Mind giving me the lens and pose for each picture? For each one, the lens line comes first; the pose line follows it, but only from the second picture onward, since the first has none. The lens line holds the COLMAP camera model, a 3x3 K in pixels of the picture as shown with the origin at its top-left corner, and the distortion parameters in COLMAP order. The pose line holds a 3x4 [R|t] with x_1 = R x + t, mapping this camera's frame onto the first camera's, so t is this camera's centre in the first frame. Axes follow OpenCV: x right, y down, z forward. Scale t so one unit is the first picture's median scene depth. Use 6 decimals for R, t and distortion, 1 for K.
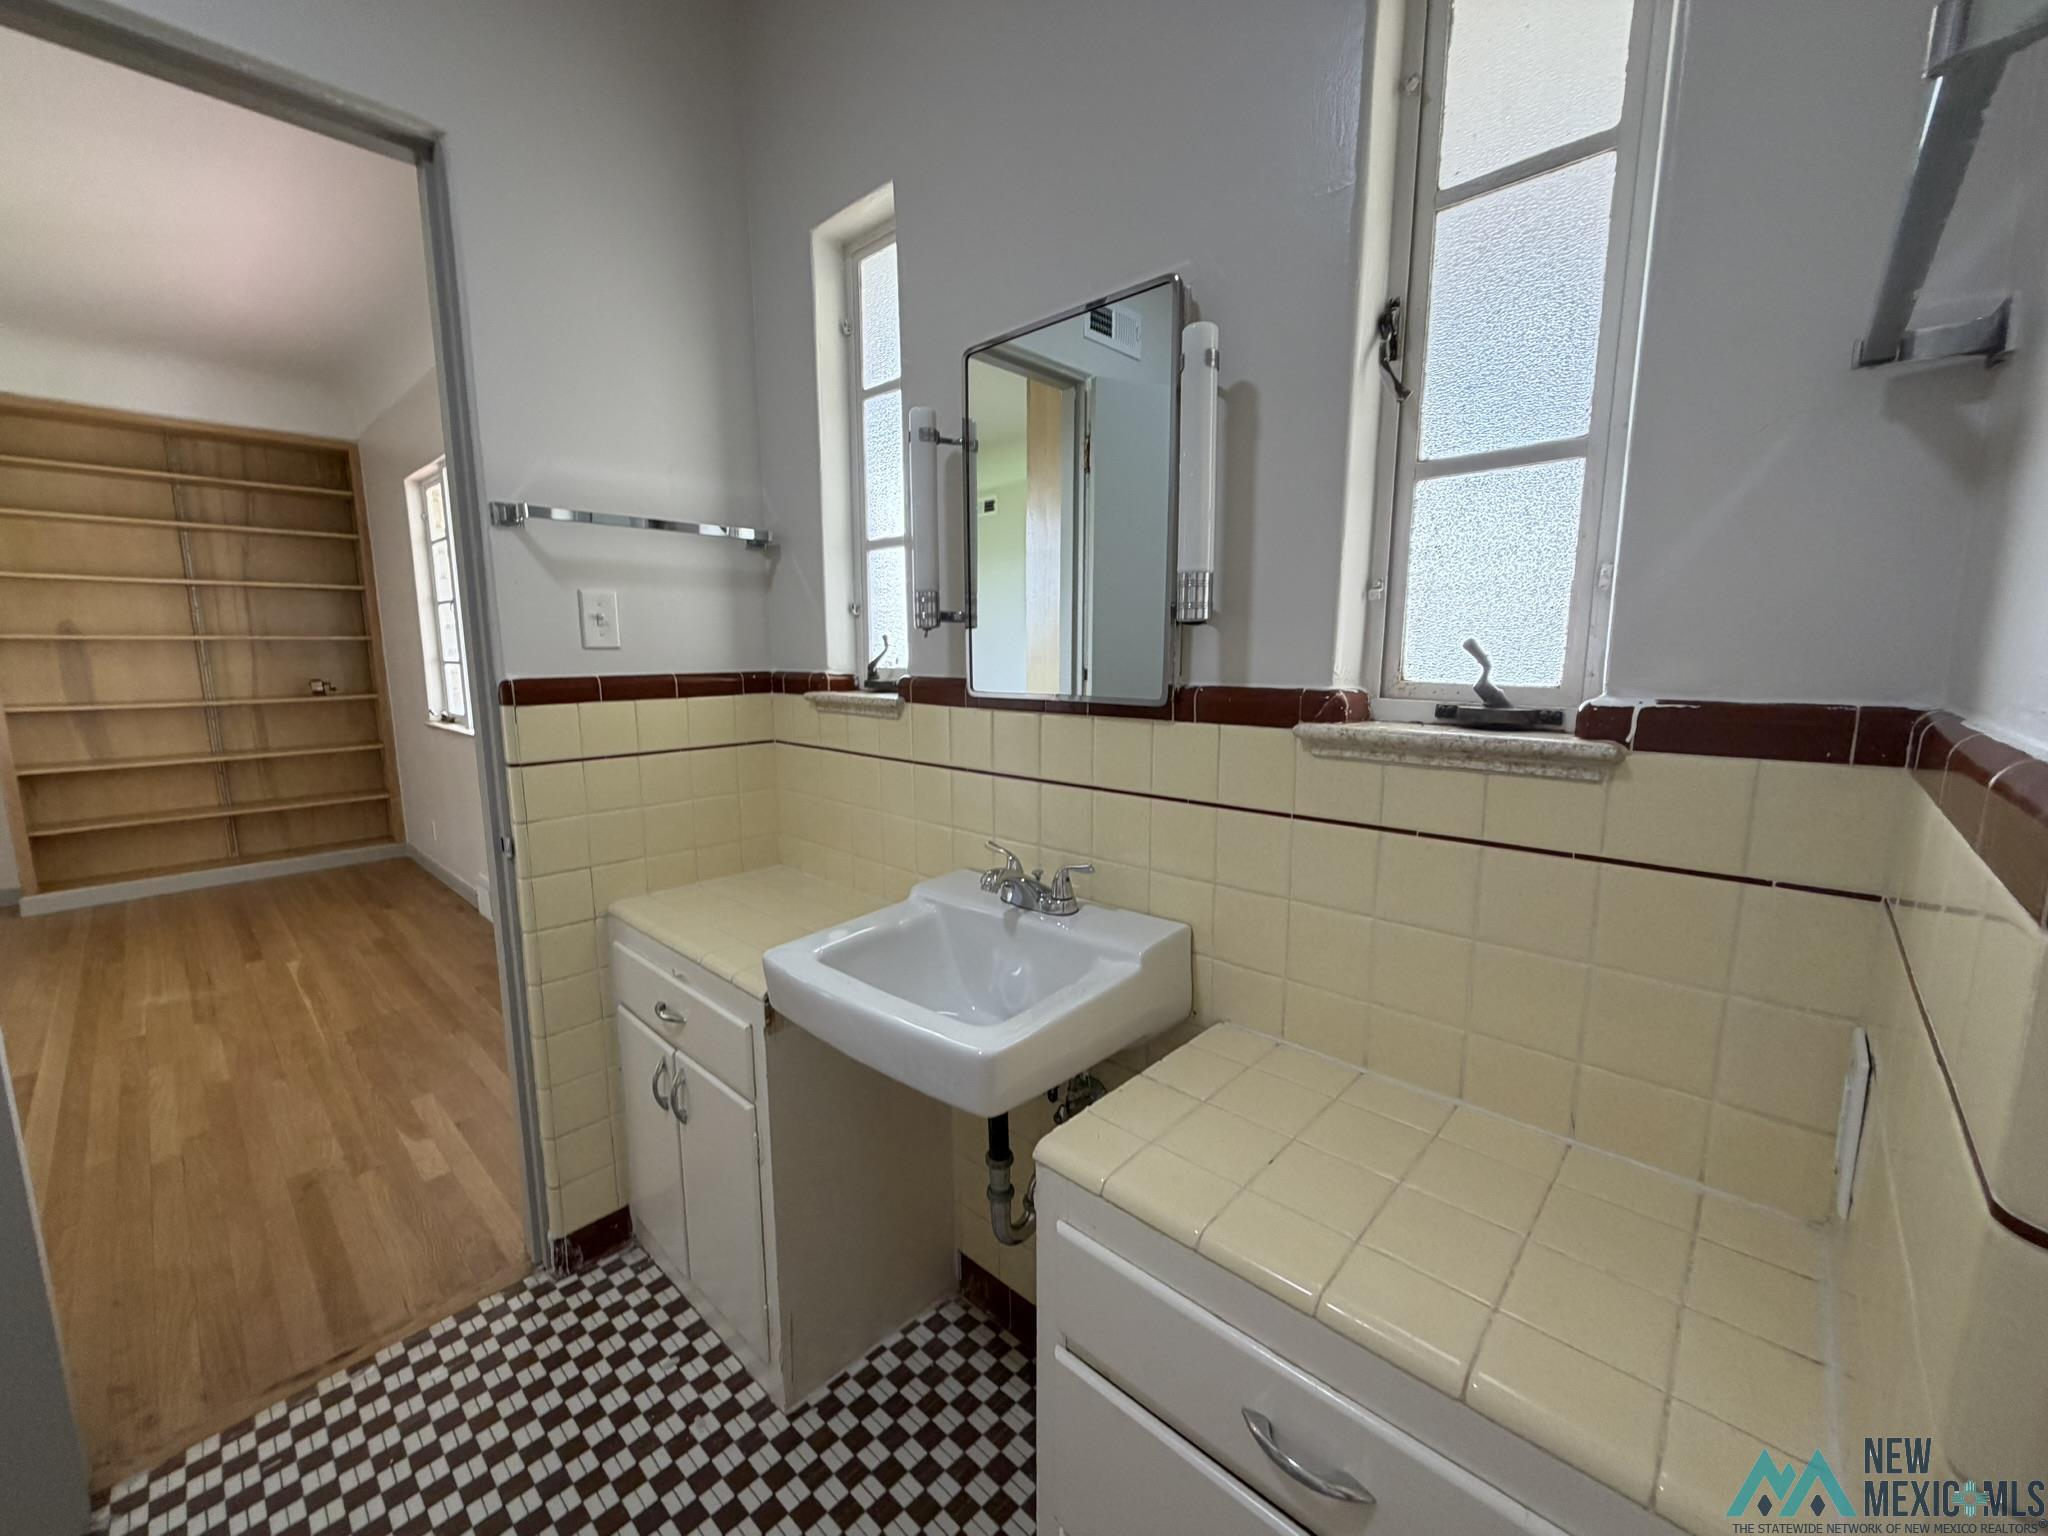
lens RADIAL K [[825.1, 0, 1017.4], [0, 825.1, 766.8], [0, 0, 1]] dist [0.010088, 0.000278]
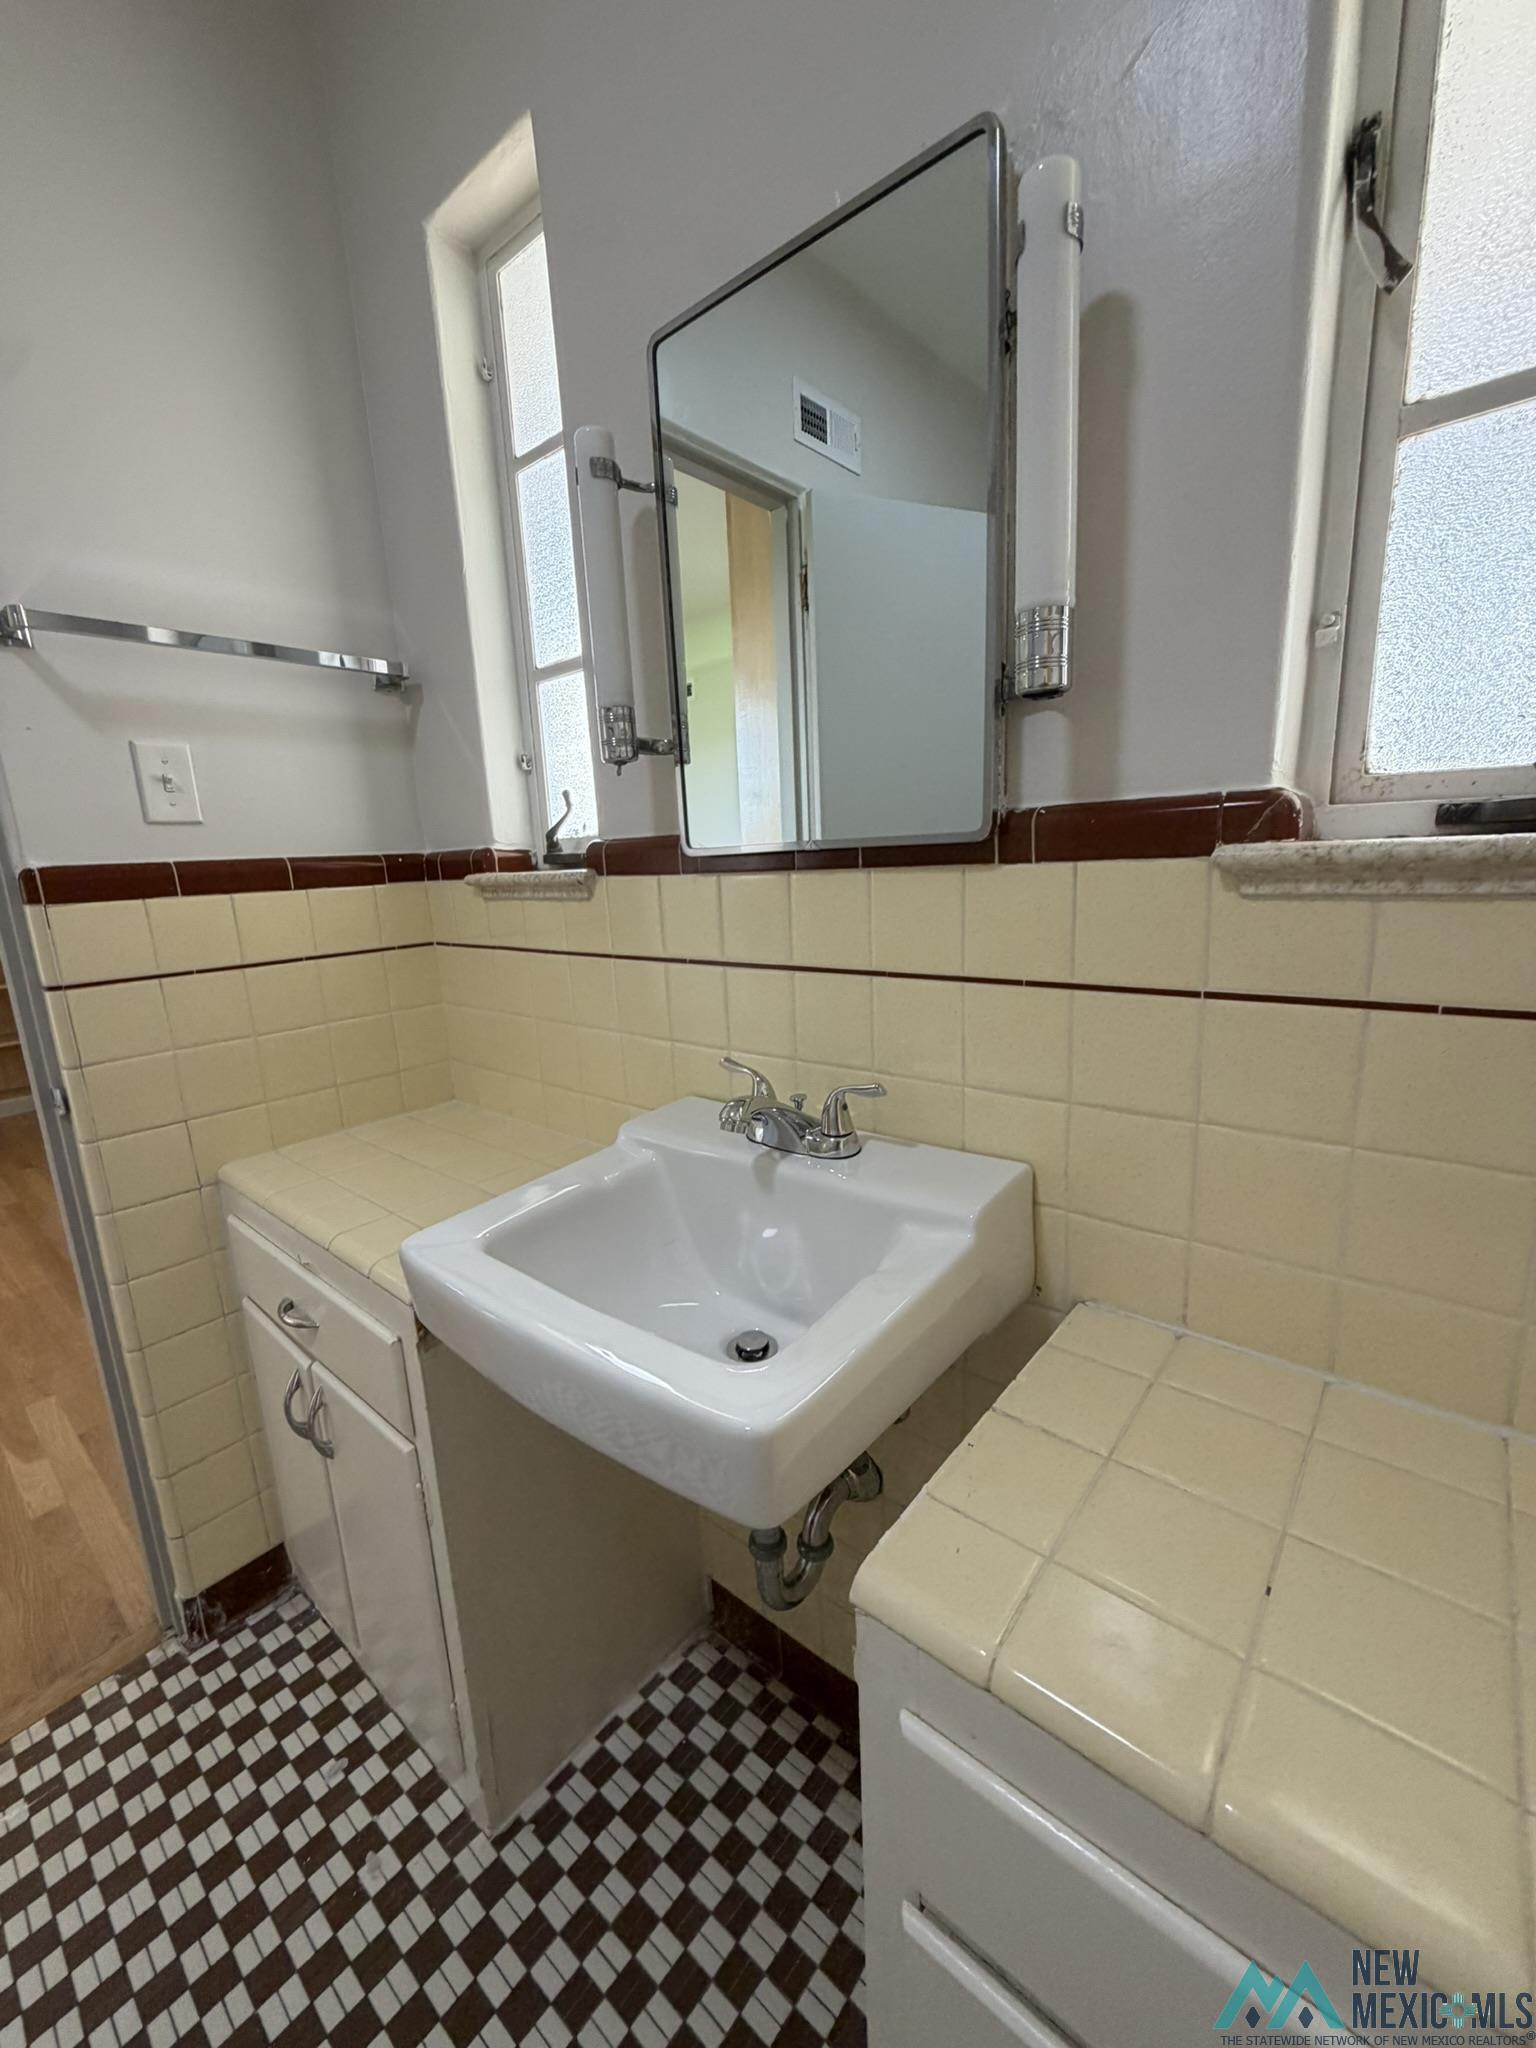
lens RADIAL K [[825.1, 0, 765.1], [0, 825.1, 1017.1], [0, 0, 1]] dist [0.010088, 0.000278]
pose [[0.997661, -0.052803, 0.043414, -0.025299], [0.050637, 0.997487, 0.049557, 0.019317], [-0.045922, -0.047242, 0.997827, 0.259031]]
